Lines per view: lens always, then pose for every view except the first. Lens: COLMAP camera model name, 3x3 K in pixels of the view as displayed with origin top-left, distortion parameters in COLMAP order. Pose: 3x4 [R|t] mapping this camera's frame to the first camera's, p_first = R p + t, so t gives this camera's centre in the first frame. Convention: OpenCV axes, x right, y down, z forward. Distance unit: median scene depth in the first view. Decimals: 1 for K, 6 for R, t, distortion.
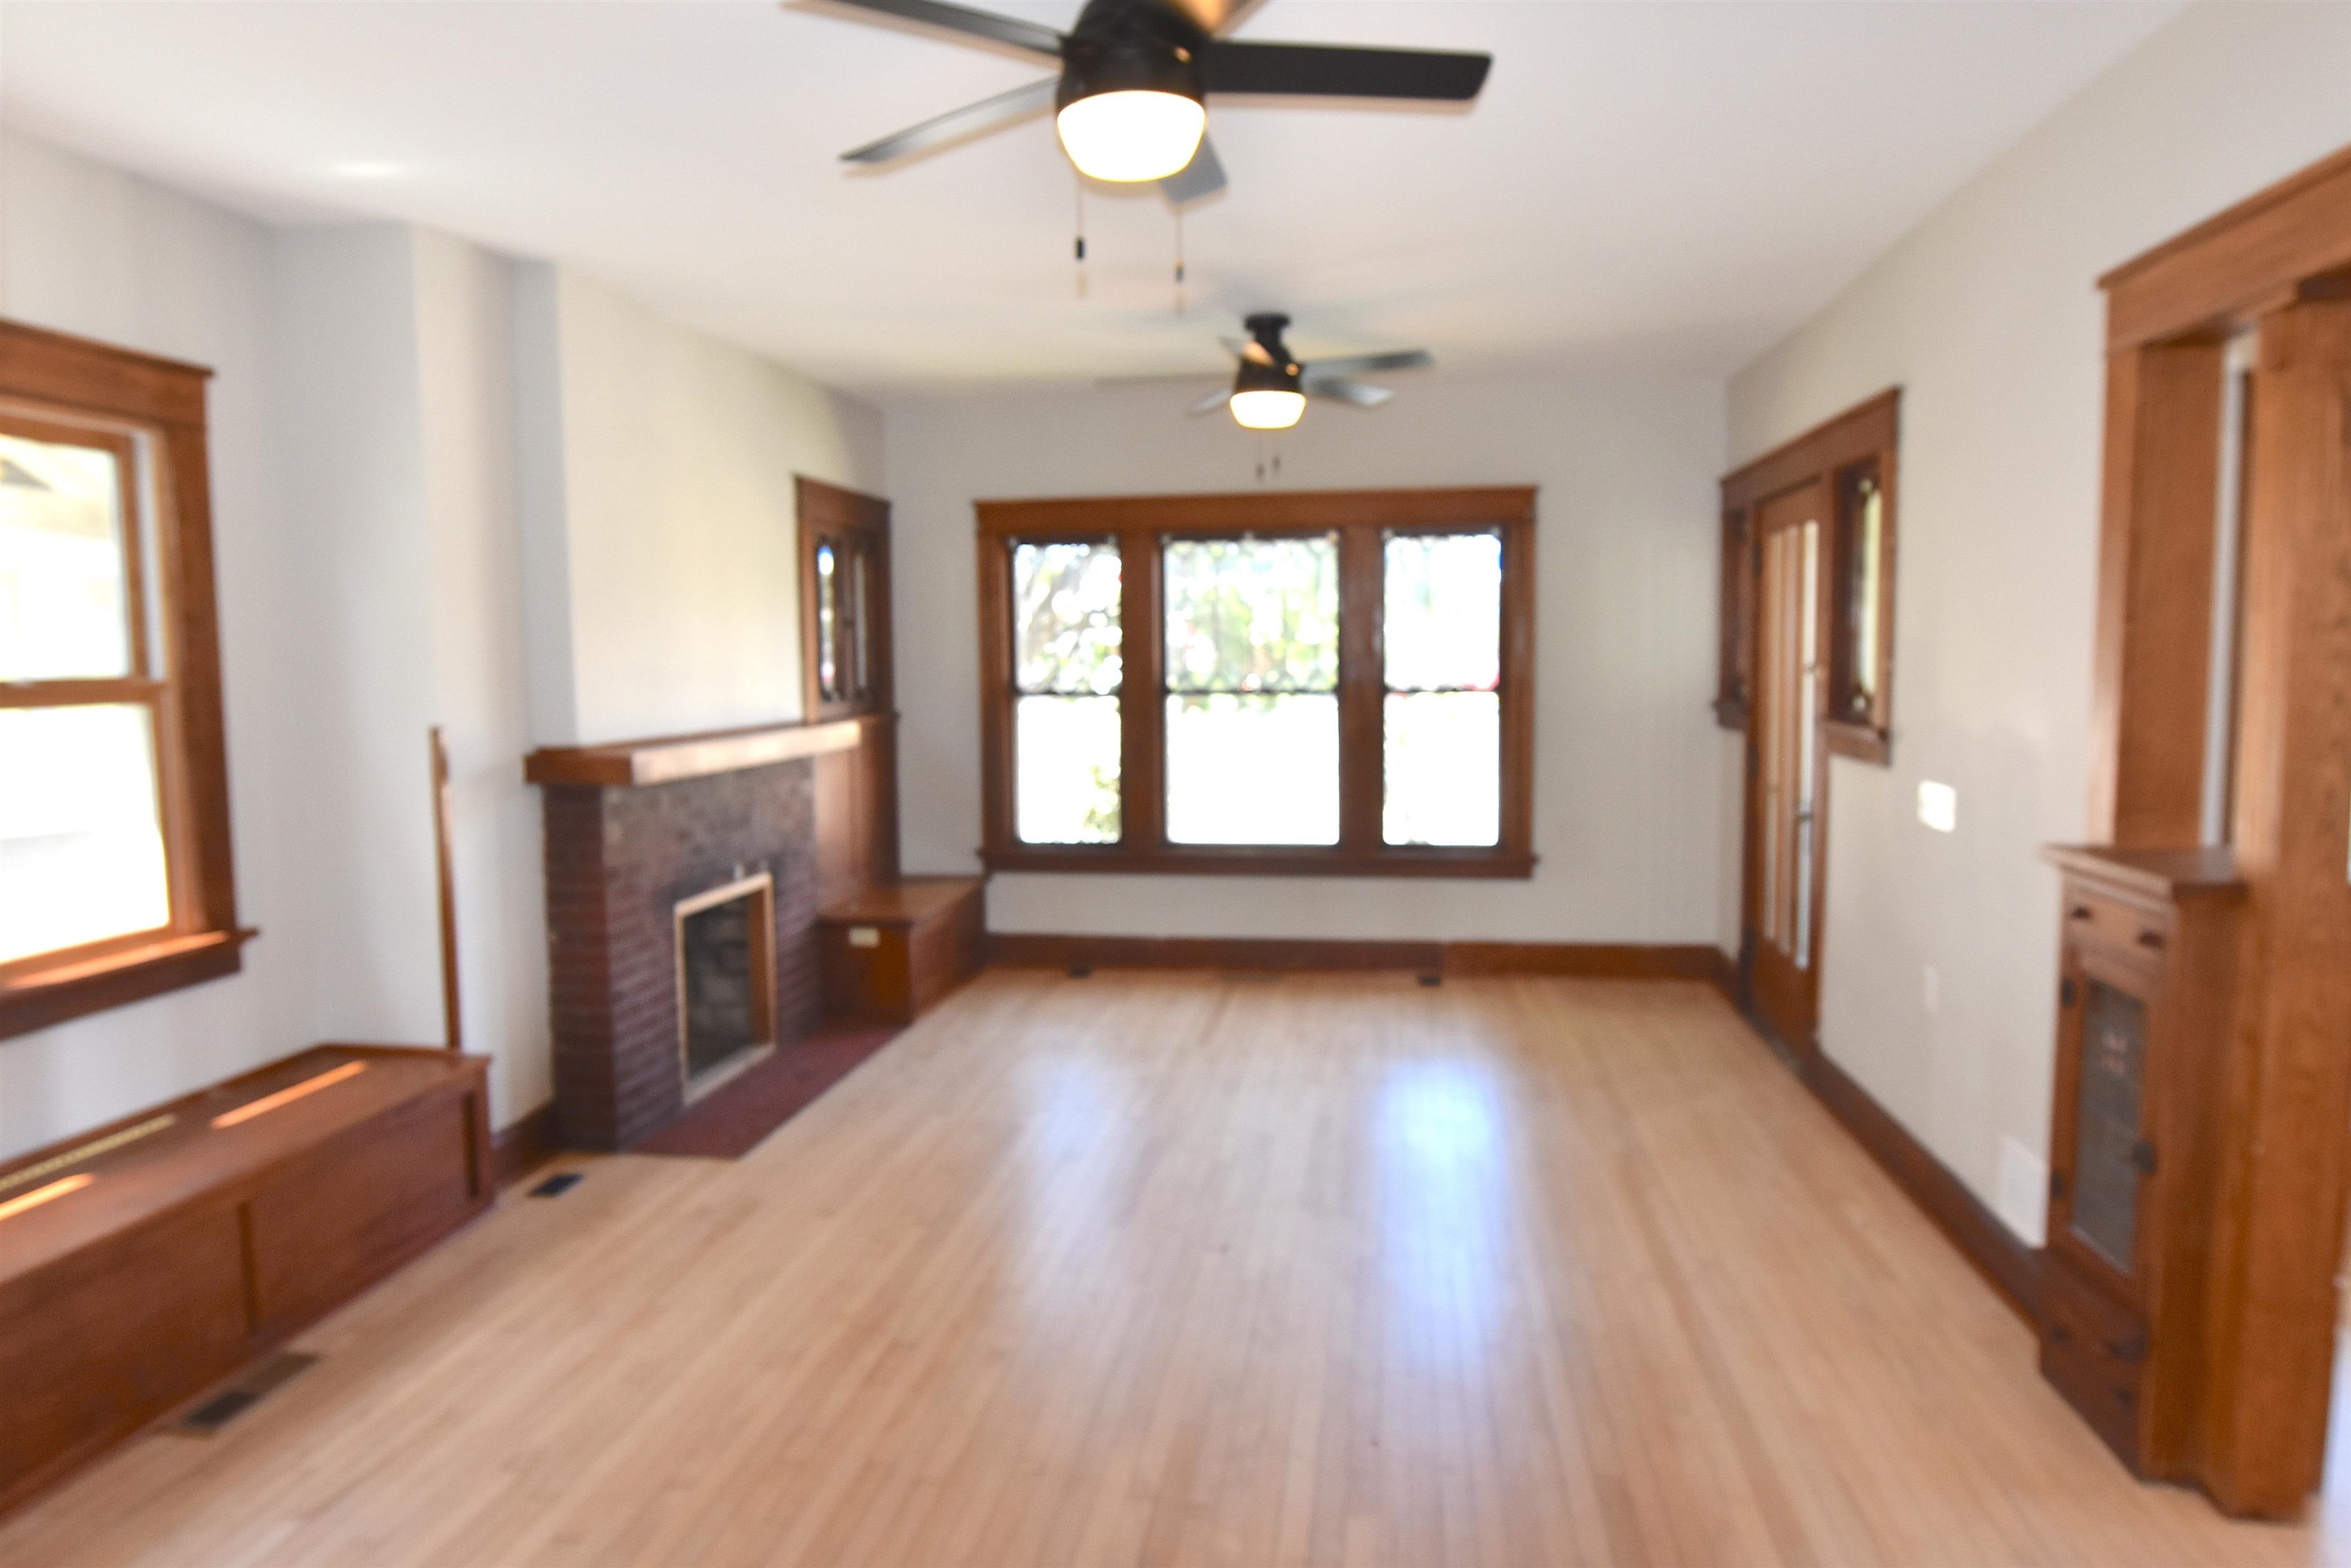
lens RADIAL K [[1416.9, 0, 1187.1], [0, 1416.9, 765.4], [0, 0, 1]] dist [-0.010525, -0.002532]
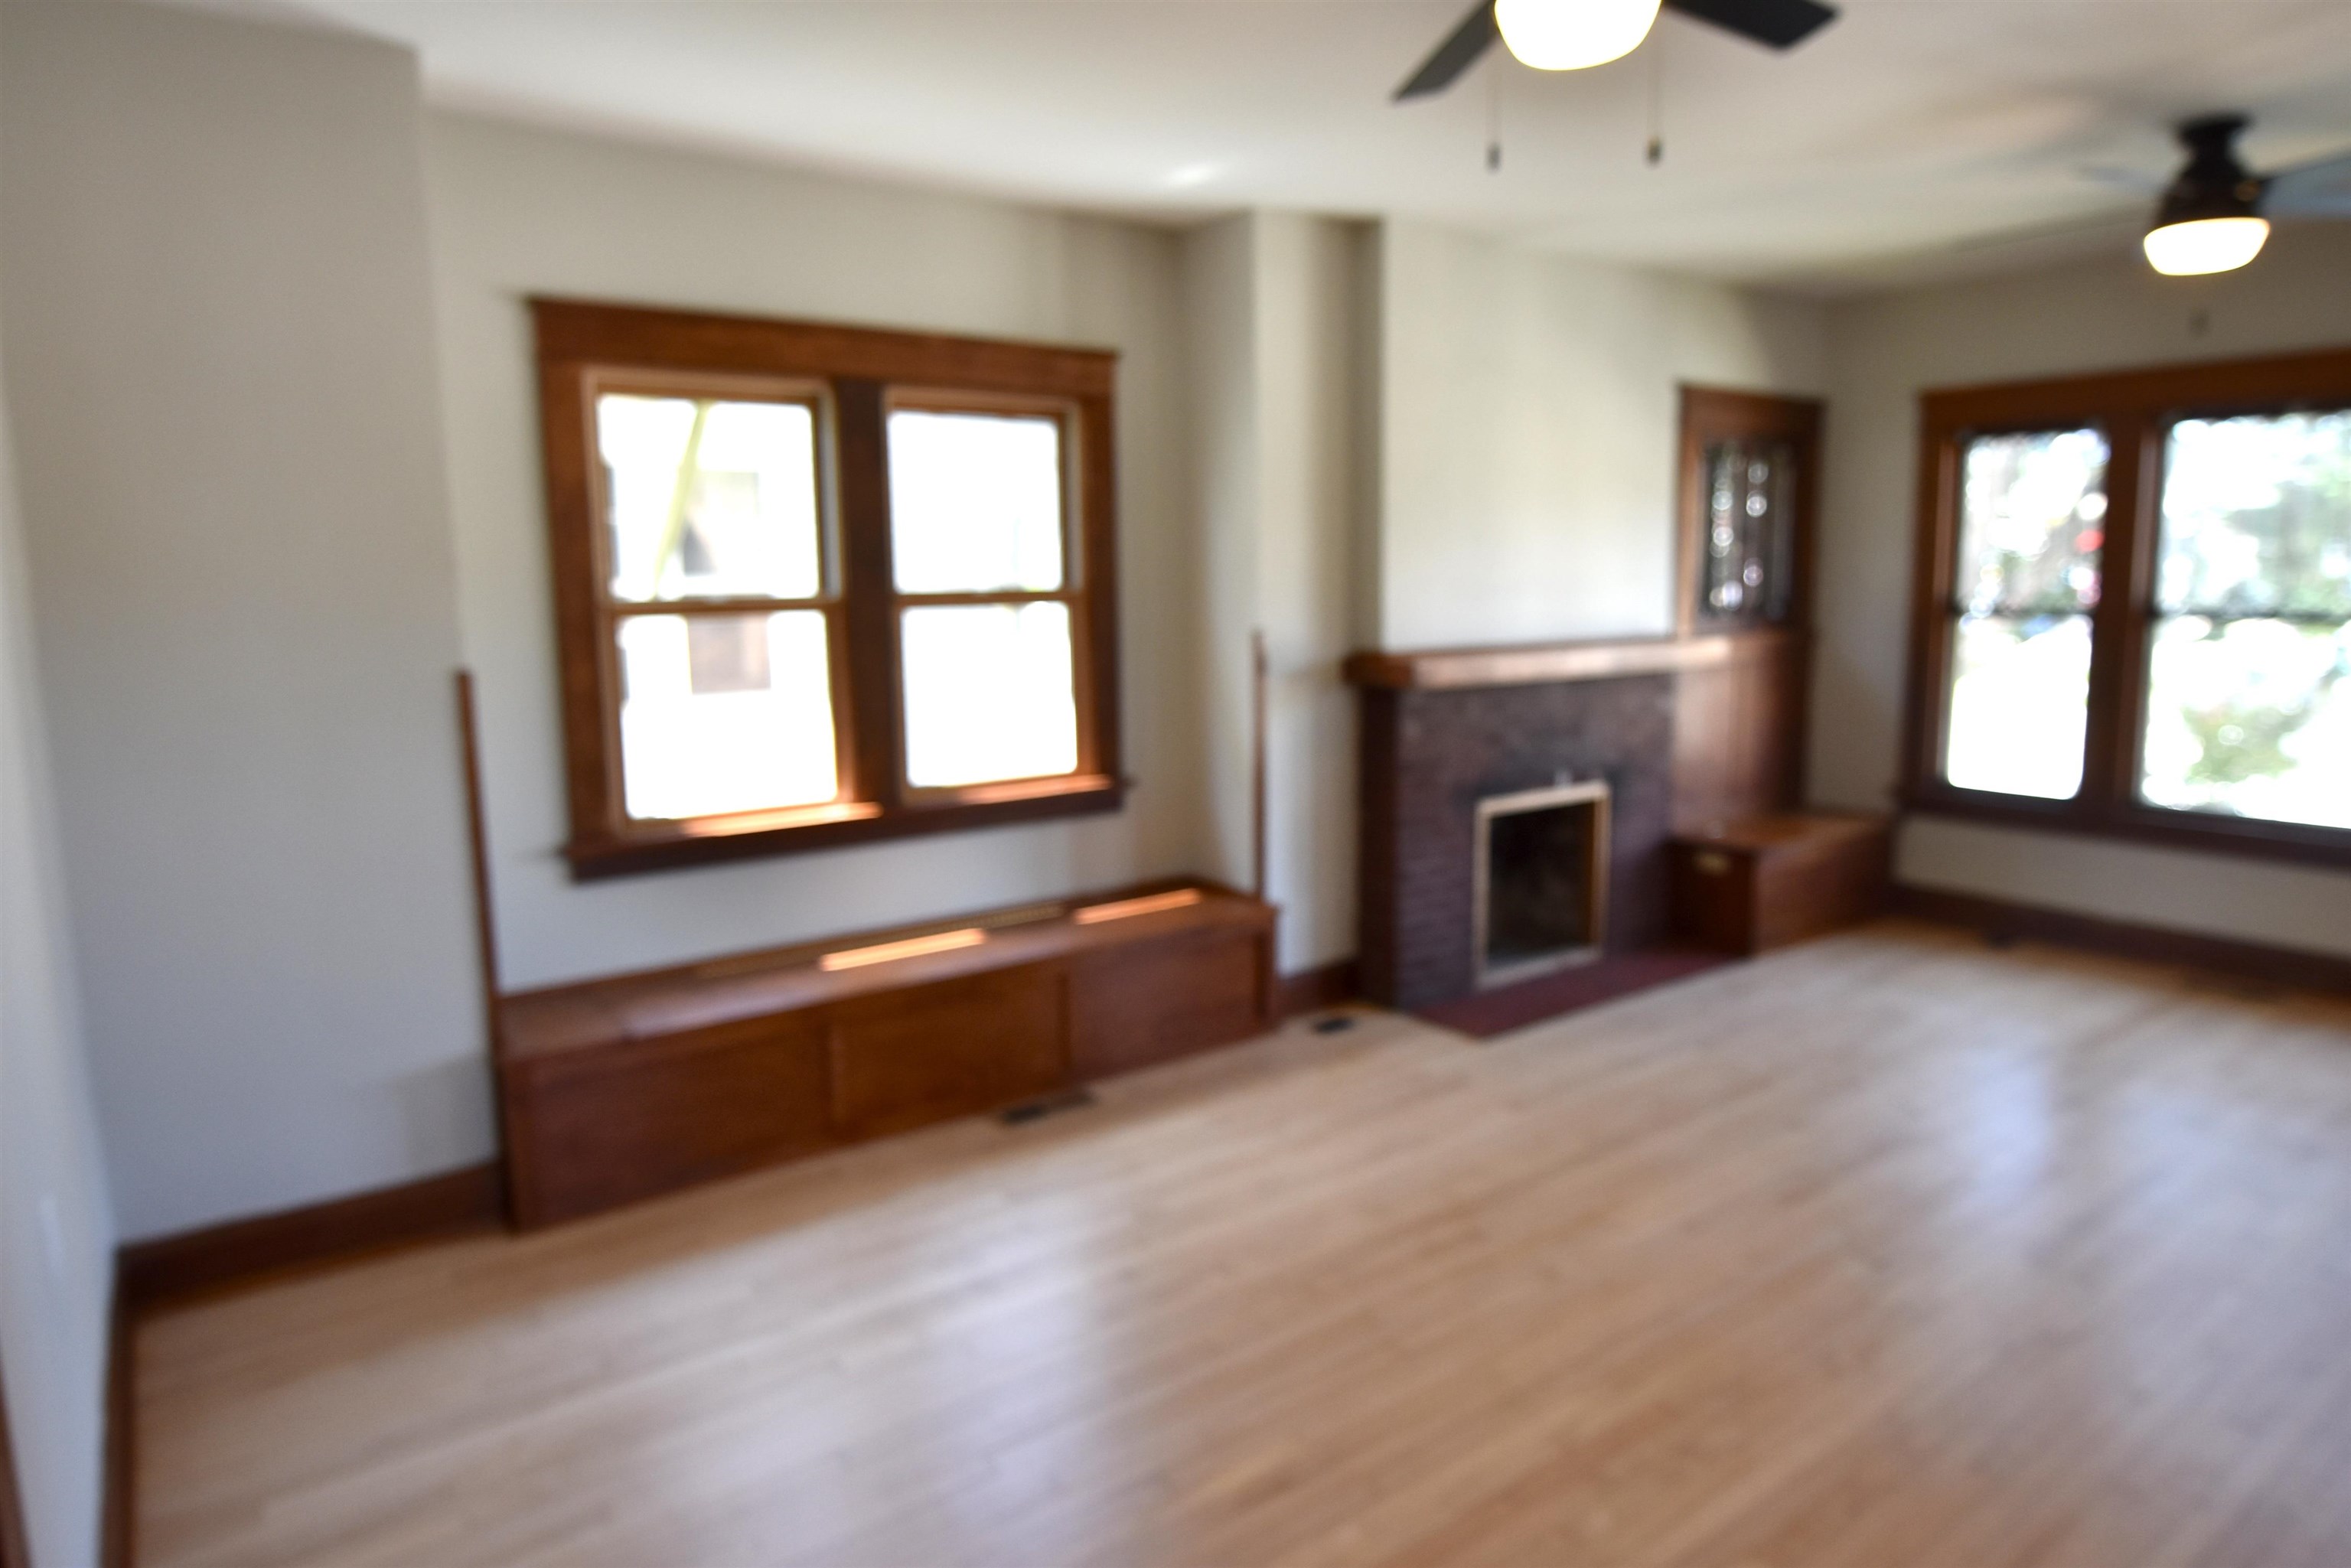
lens RADIAL K [[1416.9, 0, 1187.1], [0, 1416.9, 765.4], [0, 0, 1]] dist [-0.010525, -0.002532]
pose [[0.707038, 0.097135, -0.700473, 0.226452], [-0.052036, 0.994983, 0.085451, -0.010274], [0.705259, -0.023967, 0.708545, 0.072295]]
